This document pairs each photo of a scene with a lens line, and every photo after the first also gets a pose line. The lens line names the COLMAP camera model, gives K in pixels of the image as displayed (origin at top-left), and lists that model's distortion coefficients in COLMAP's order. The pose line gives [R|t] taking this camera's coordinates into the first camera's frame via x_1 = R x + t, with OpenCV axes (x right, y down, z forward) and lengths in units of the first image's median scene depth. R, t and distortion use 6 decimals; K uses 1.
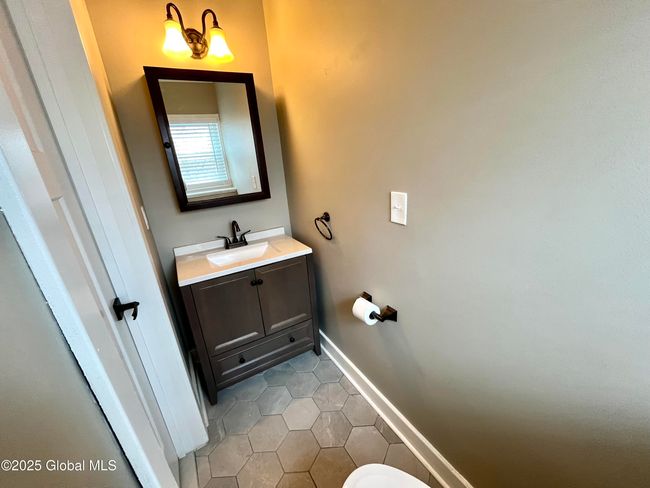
lens RADIAL K [[262.5, 0, 324.0], [0, 262.5, 246.5], [0, 0, 1]] dist [0.003422, 0.000660]
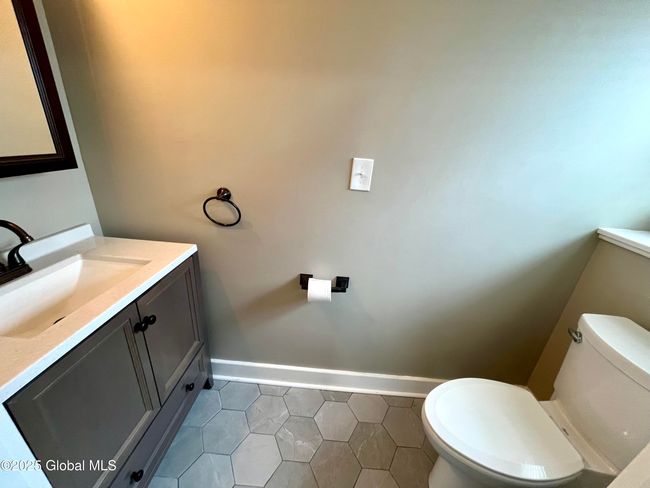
lens RADIAL K [[262.5, 0, 324.9], [0, 262.5, 245.0], [0, 0, 1]] dist [0.003422, 0.000660]
pose [[0.538733, -0.215110, 0.814551, -0.448725], [0.170641, 0.974675, 0.144536, -0.034204], [-0.825014, 0.061130, 0.561797, 0.367807]]
